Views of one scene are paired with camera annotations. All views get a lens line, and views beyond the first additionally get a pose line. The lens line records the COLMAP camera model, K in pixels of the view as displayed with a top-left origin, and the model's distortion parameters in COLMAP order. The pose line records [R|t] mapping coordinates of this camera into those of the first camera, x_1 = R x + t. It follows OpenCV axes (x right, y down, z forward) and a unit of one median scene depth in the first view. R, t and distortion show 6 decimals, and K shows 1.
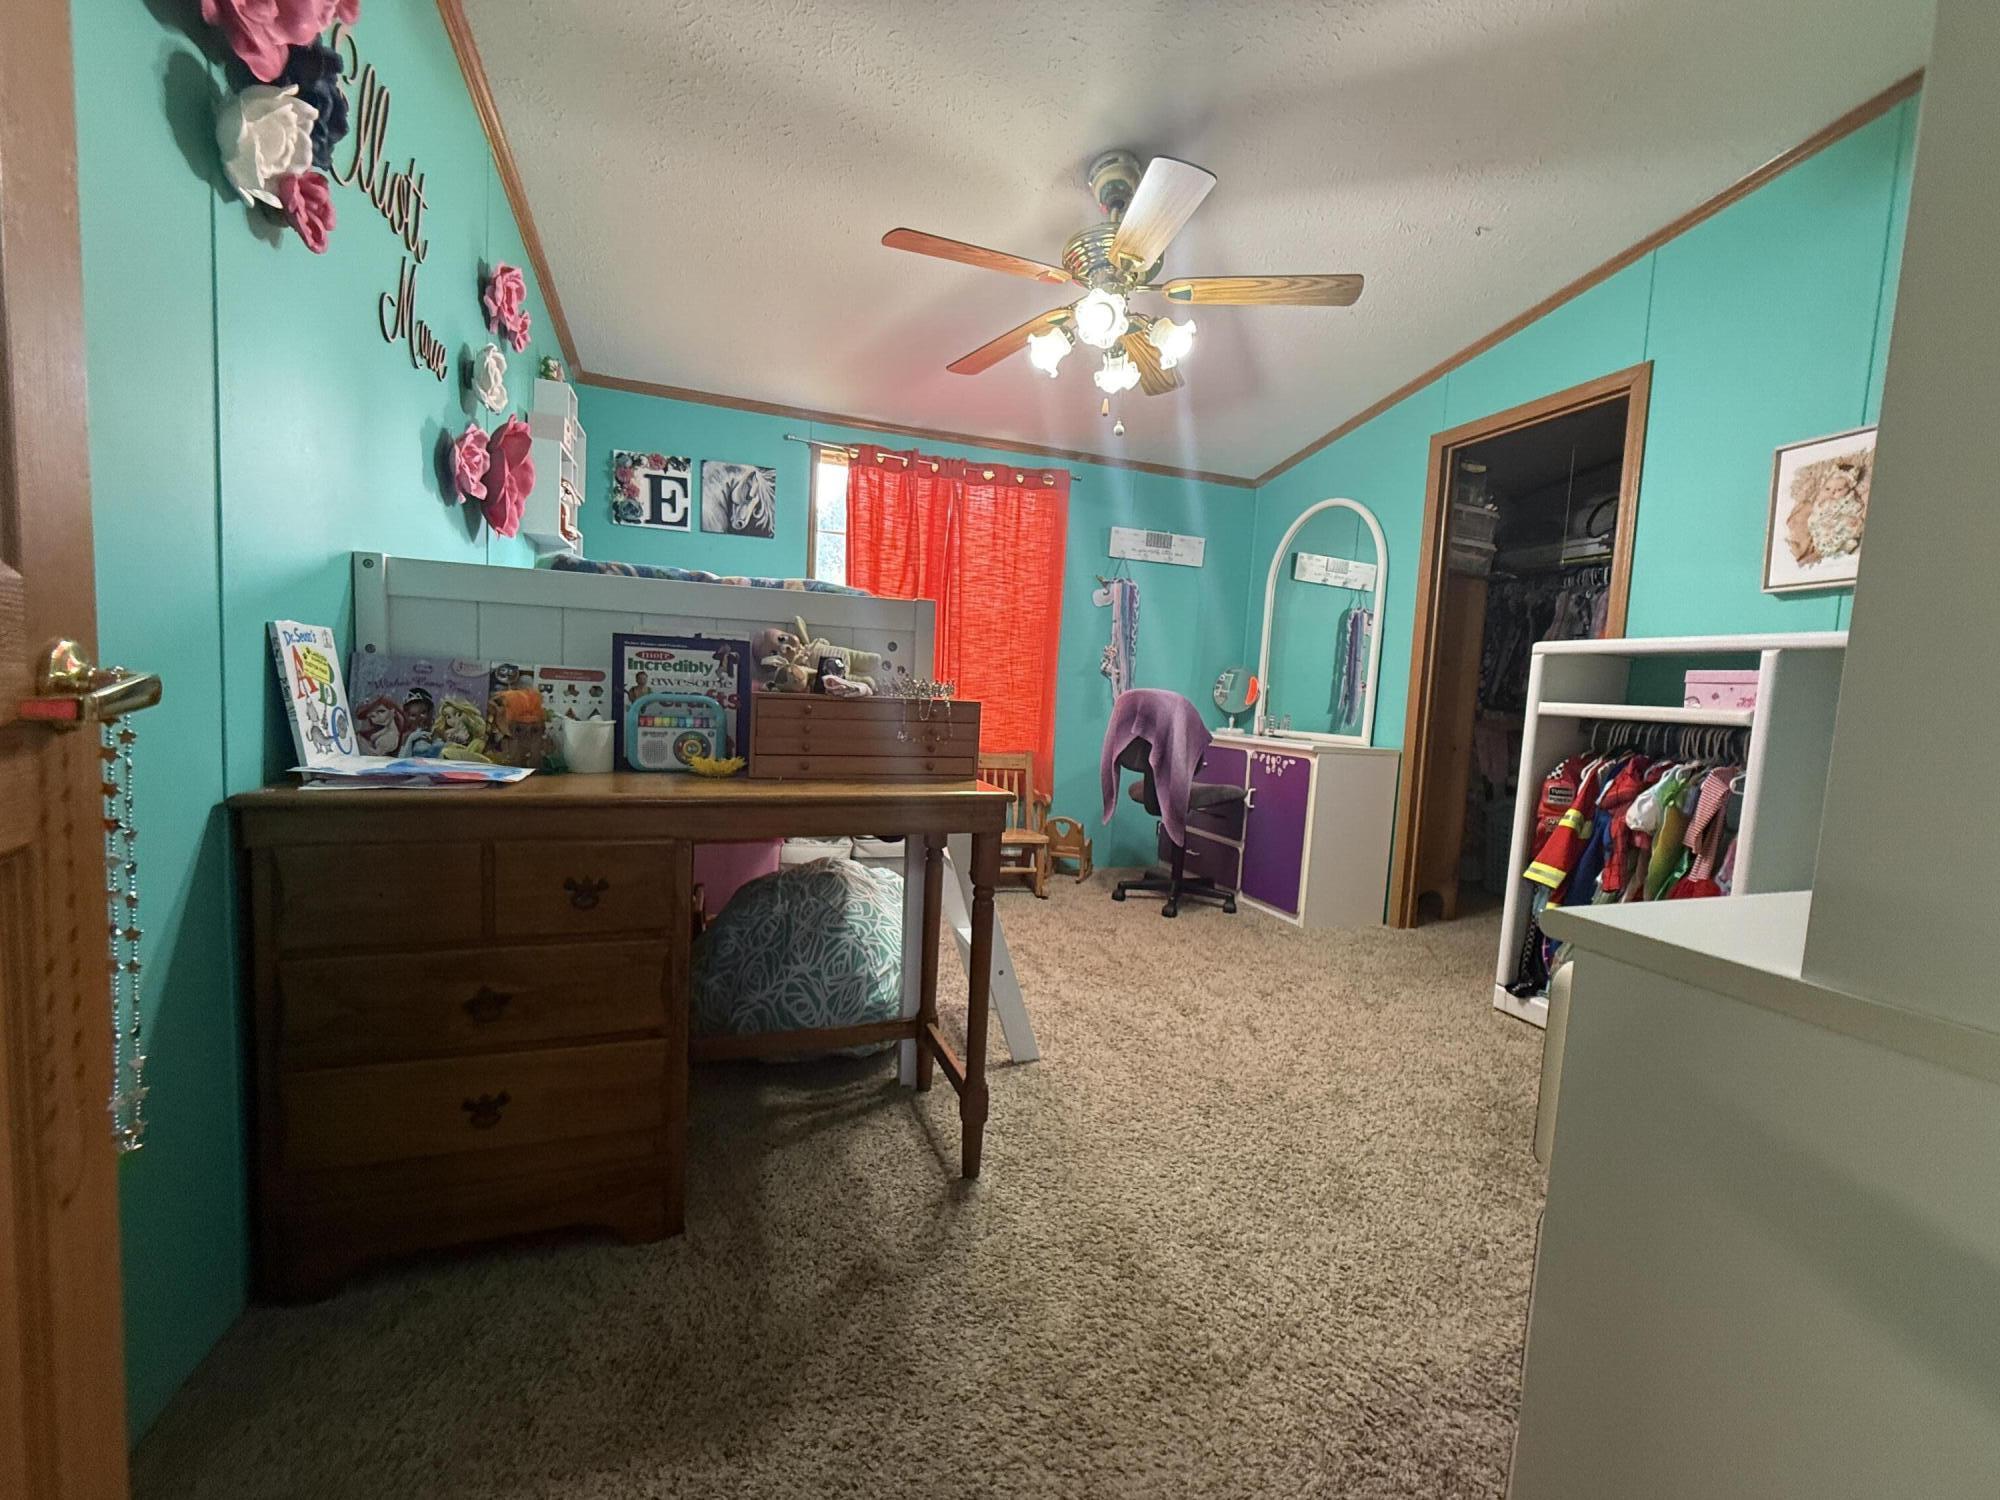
lens RADIAL K [[792.7, 0, 1006.4], [0, 792.7, 758.3], [0, 0, 1]] dist [0.000641, 0.000165]
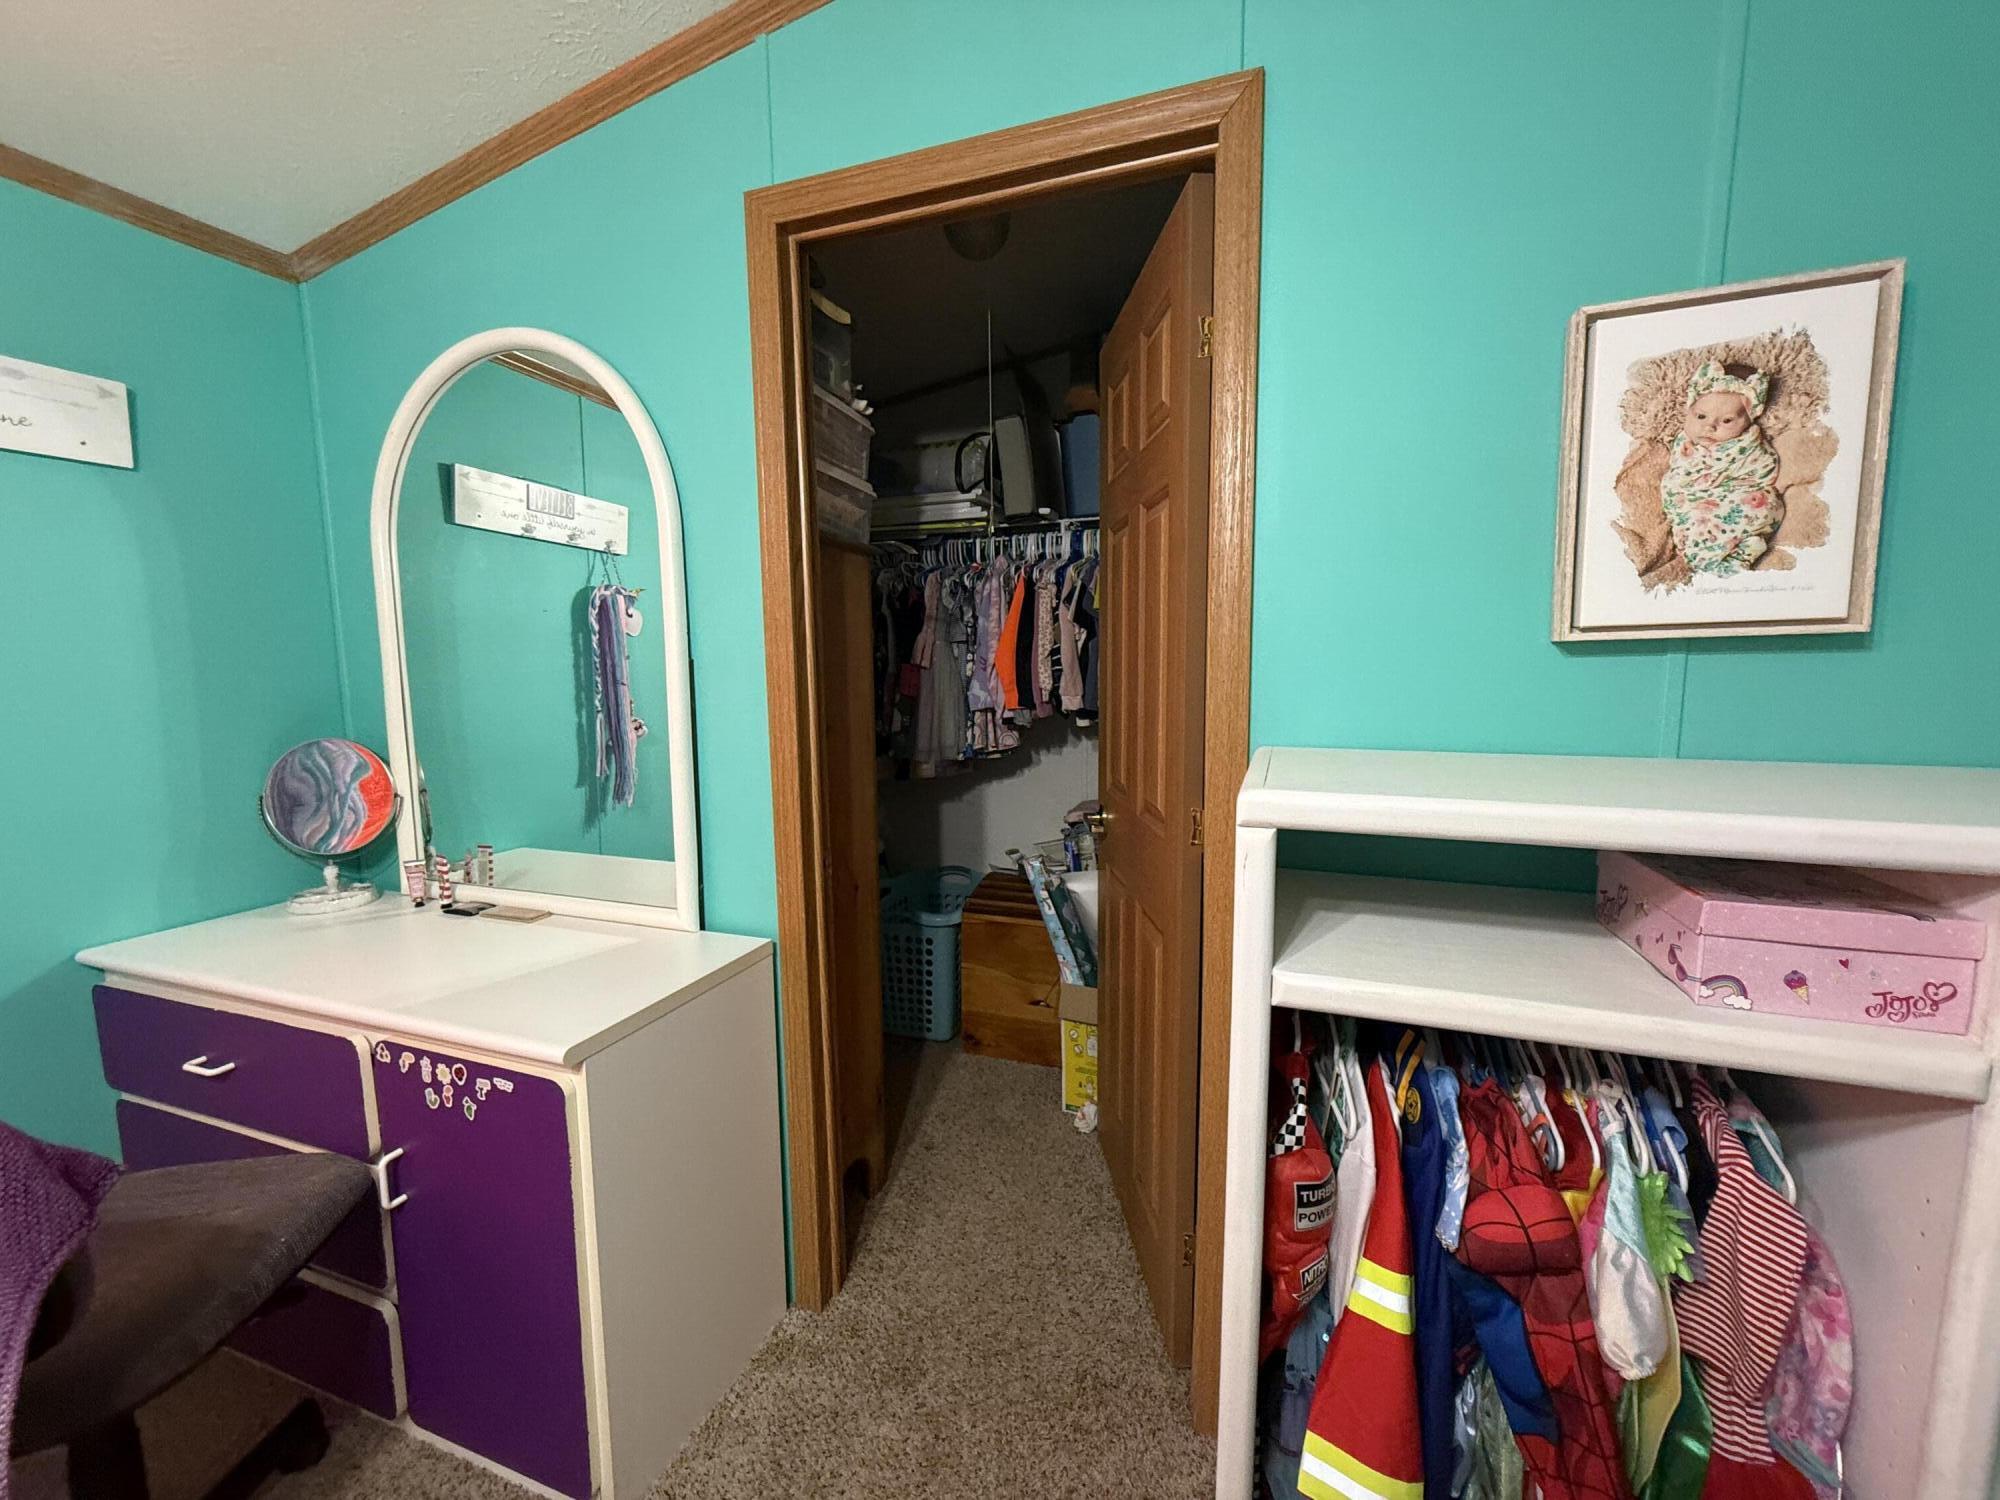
lens RADIAL K [[792.7, 0, 1004.6], [0, 792.7, 746.9], [0, 0, 1]] dist [0.000641, 0.000165]
pose [[0.628846, -0.145710, 0.763755, 0.245389], [0.105873, 0.989181, 0.101546, -0.140489], [-0.770288, 0.017004, 0.637469, 0.590035]]
